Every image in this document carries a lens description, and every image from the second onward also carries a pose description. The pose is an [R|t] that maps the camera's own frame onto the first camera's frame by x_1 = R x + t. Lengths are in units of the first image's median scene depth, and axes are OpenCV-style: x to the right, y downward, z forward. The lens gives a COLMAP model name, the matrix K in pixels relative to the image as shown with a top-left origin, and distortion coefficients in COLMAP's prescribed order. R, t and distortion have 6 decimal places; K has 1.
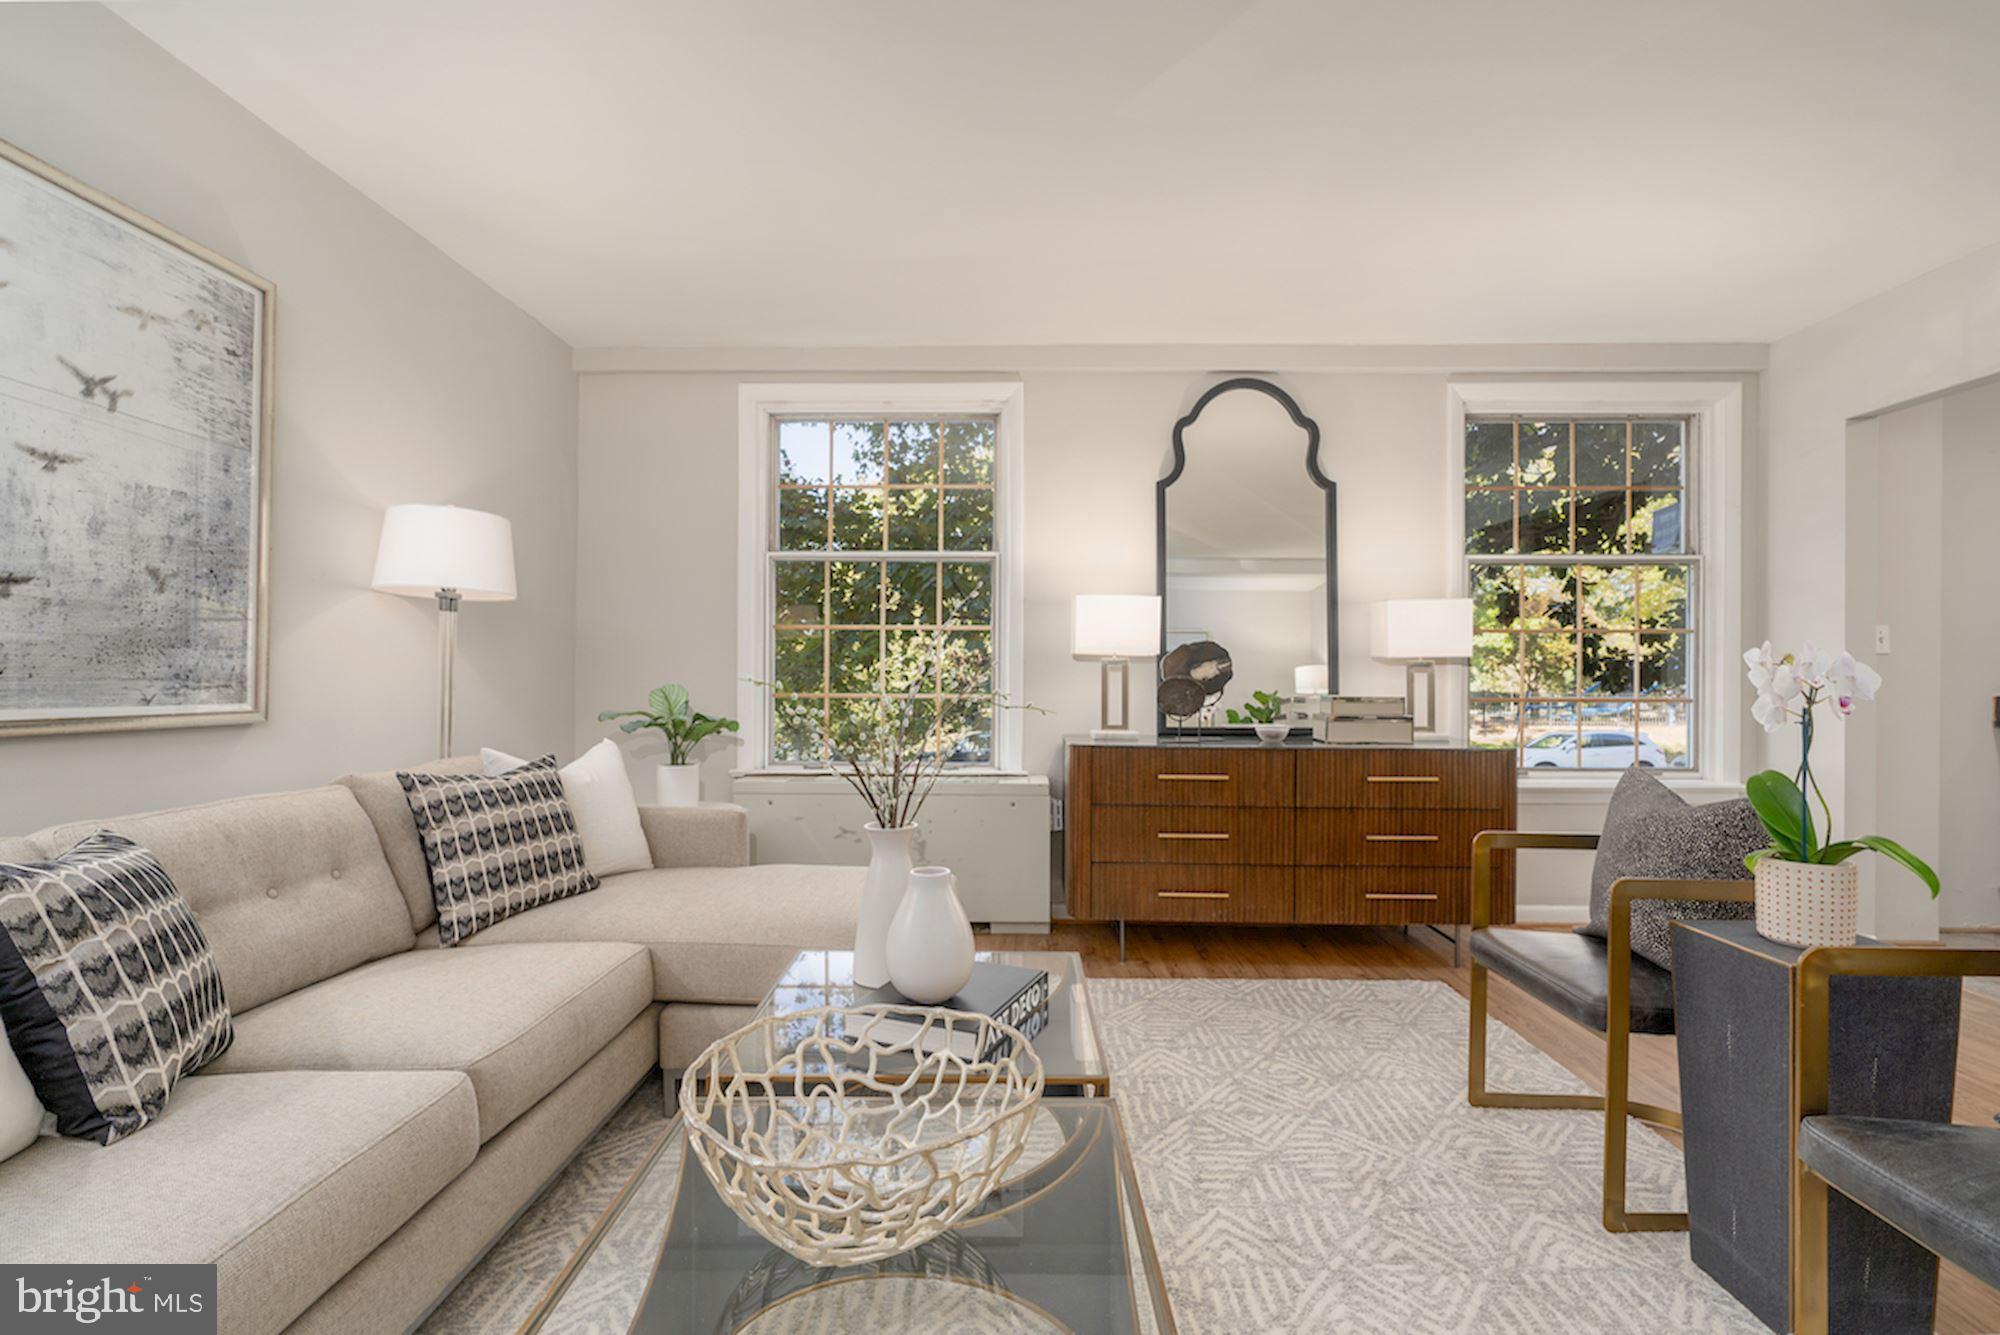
lens RADIAL K [[924.2, 0, 1000.0], [0, 924.2, 667.5], [0, 0, 1]] dist [-0.012657, 0.012438]
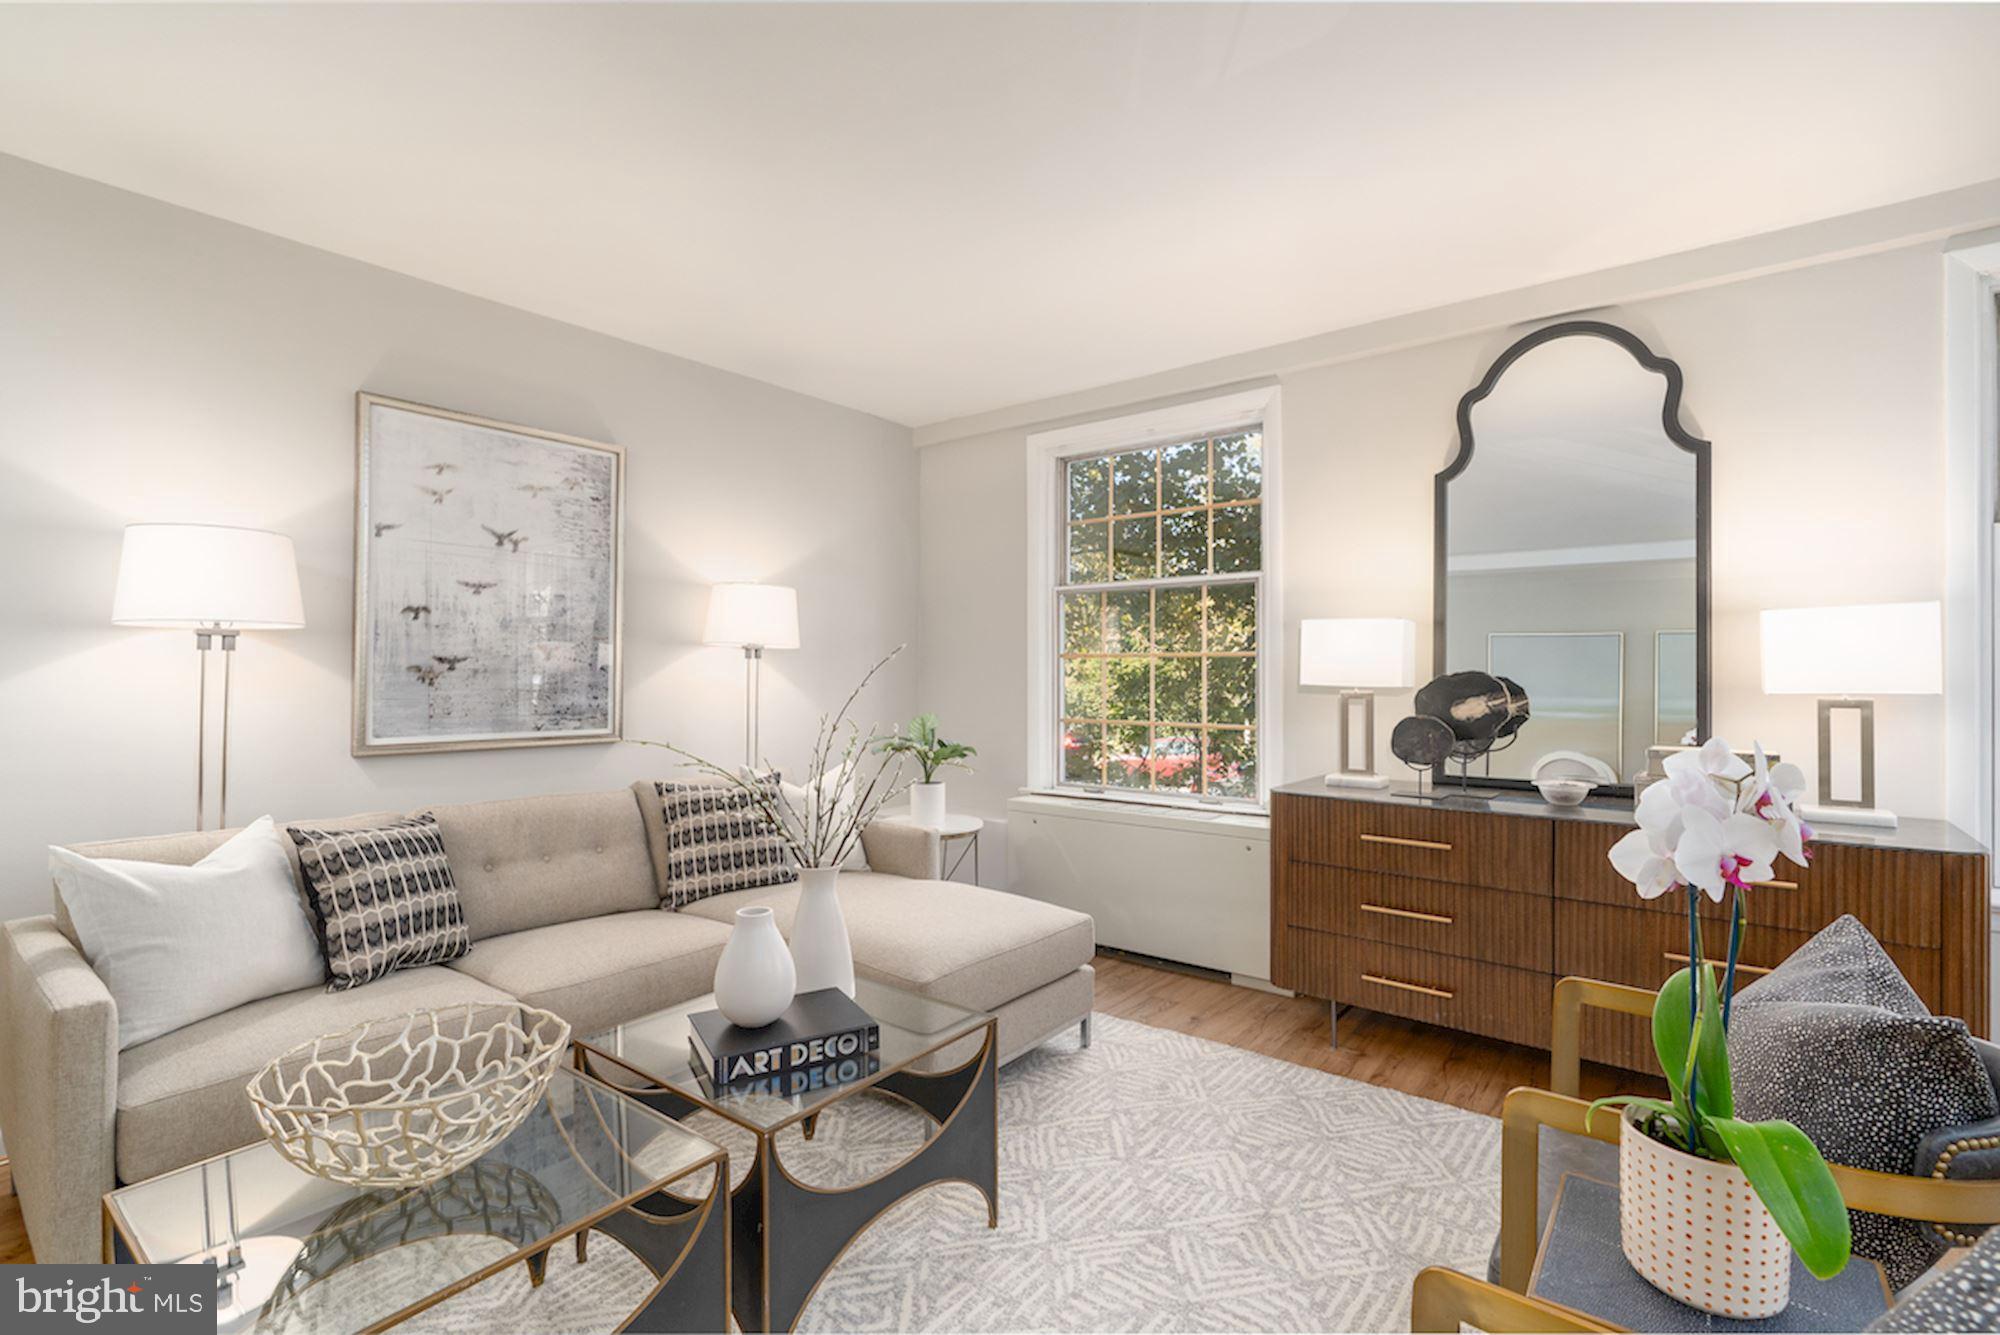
lens RADIAL K [[913.9, 0, 1004.1], [0, 913.9, 661.0], [0, 0, 1]] dist [0.000404, 0.000228]
pose [[0.794387, -0.011042, -0.607312, 0.560542], [0.008028, 0.999938, -0.007681, -0.050463], [0.607359, 0.001226, 0.794427, 0.187634]]
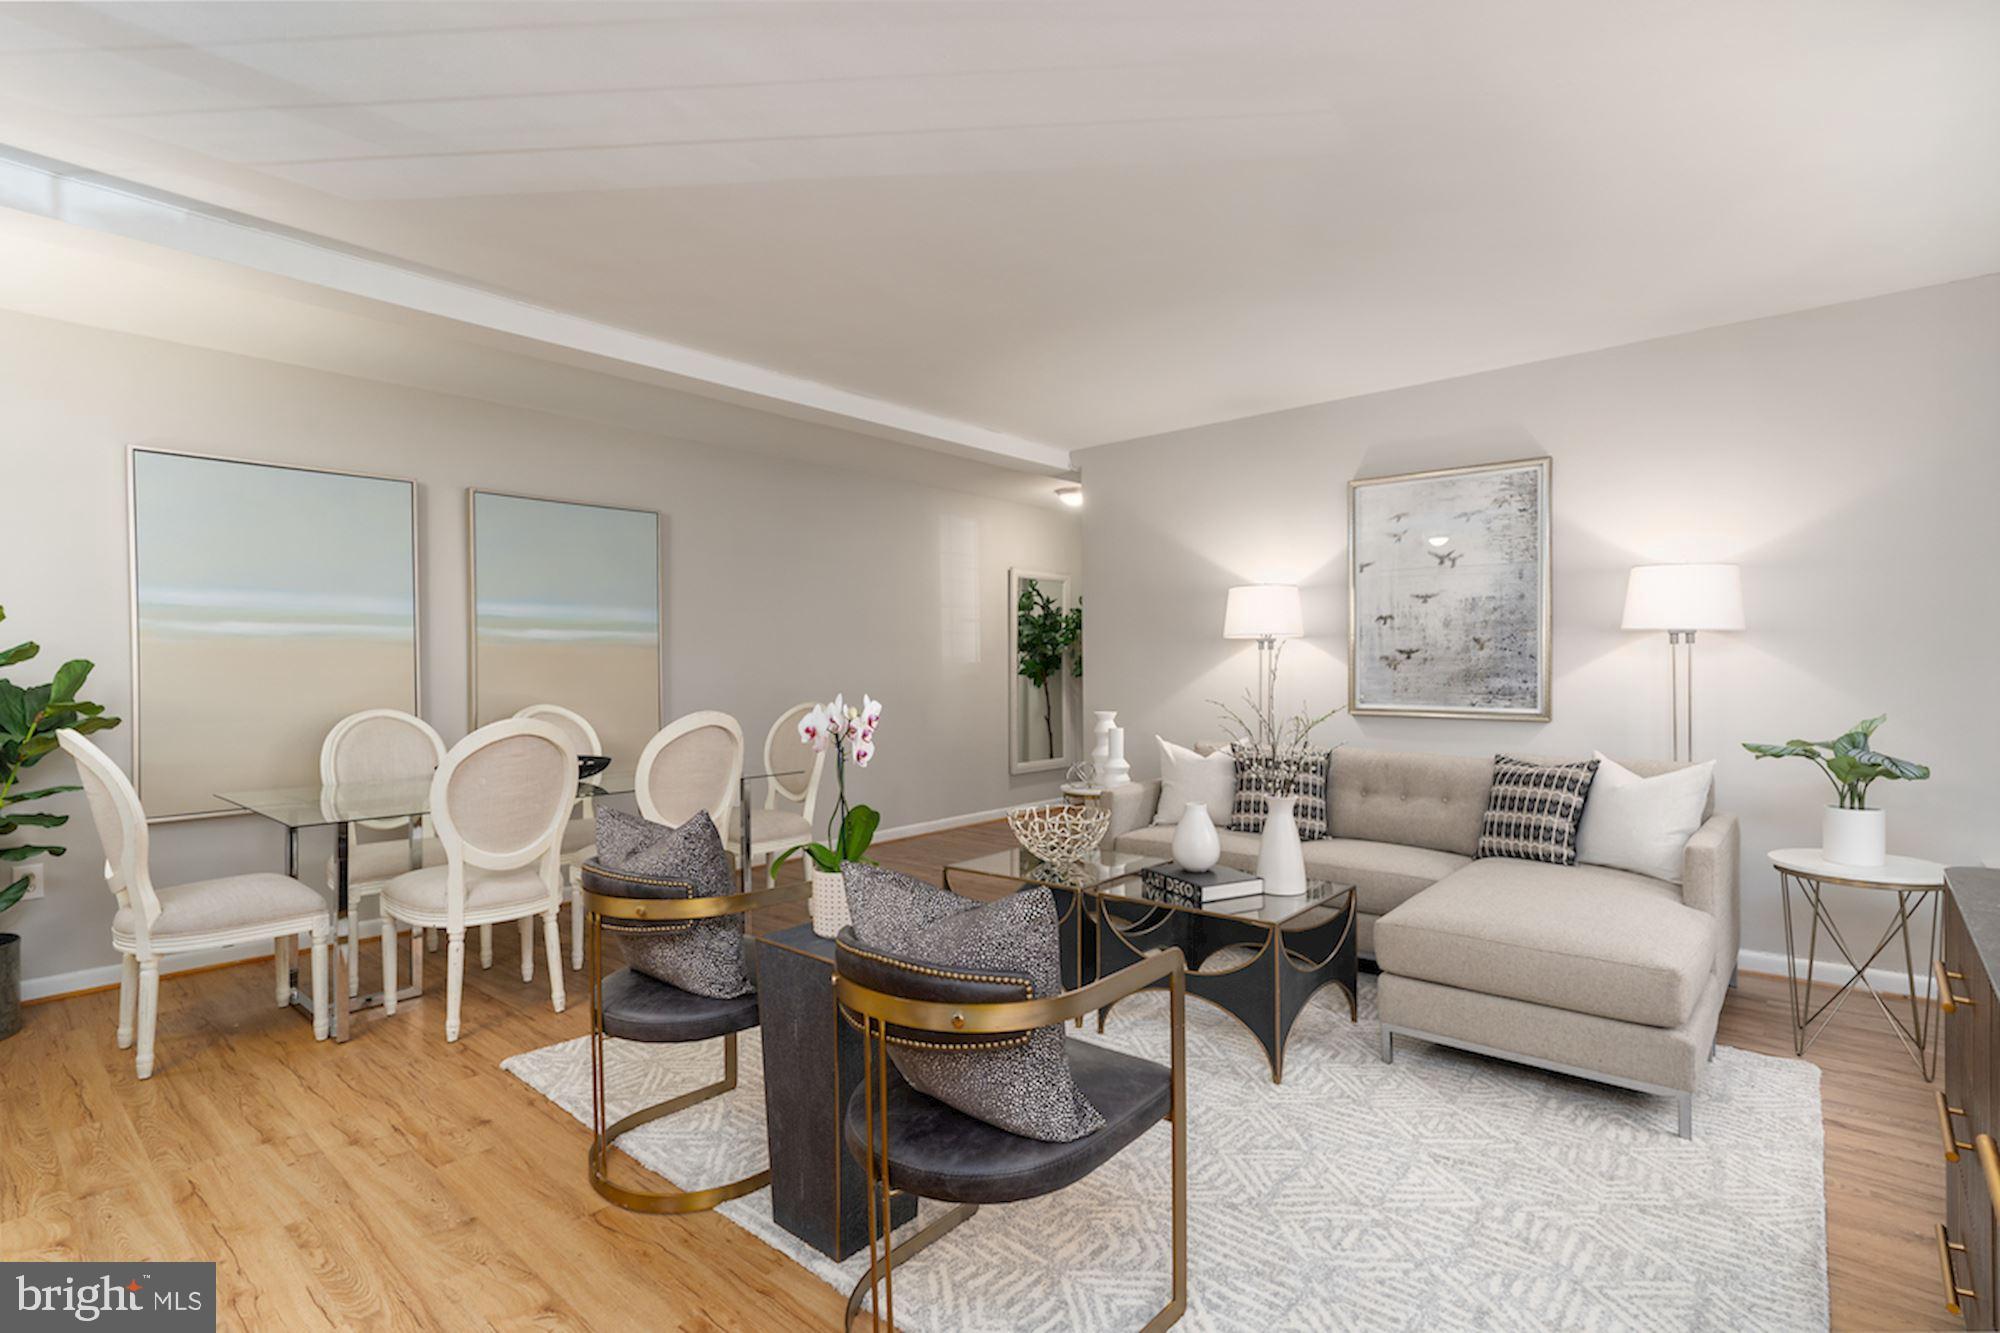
lens RADIAL K [[944.9, 0, 1000.0], [0, 944.9, 666.5], [0, 0, 1]] dist [0.001870, 0.001188]
pose [[-0.650921, -0.002966, -0.759139, 1.075273], [0.005786, 0.999944, -0.008868, -0.028148], [0.759123, -0.010165, -0.650868, 1.275951]]
